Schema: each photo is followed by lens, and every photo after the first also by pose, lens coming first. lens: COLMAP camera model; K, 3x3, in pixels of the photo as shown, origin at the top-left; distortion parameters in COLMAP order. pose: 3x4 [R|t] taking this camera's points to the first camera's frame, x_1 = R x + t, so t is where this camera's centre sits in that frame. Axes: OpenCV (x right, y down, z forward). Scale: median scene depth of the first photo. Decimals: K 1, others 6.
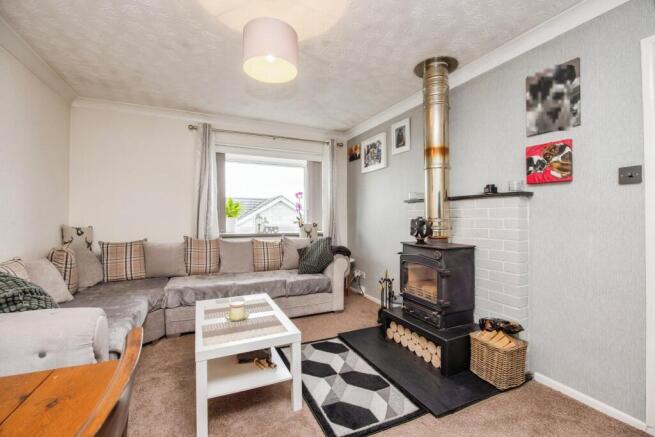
lens RADIAL K [[285.7, 0, 329.3], [0, 285.7, 215.5], [0, 0, 1]] dist [-0.009014, 0.001249]
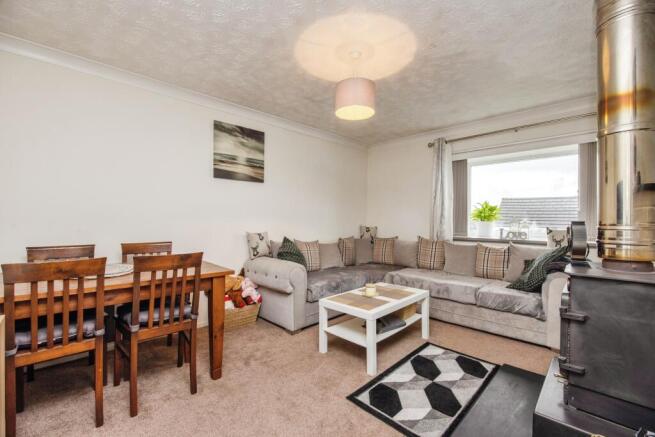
lens RADIAL K [[285.7, 0, 327.9], [0, 285.7, 220.8], [0, 0, 1]] dist [-0.009014, 0.001249]
pose [[0.343202, 0.001175, -0.939261, 0.521193], [0.002986, 0.999993, 0.002342, 0.001100], [0.939257, -0.003609, 0.343196, 0.207581]]
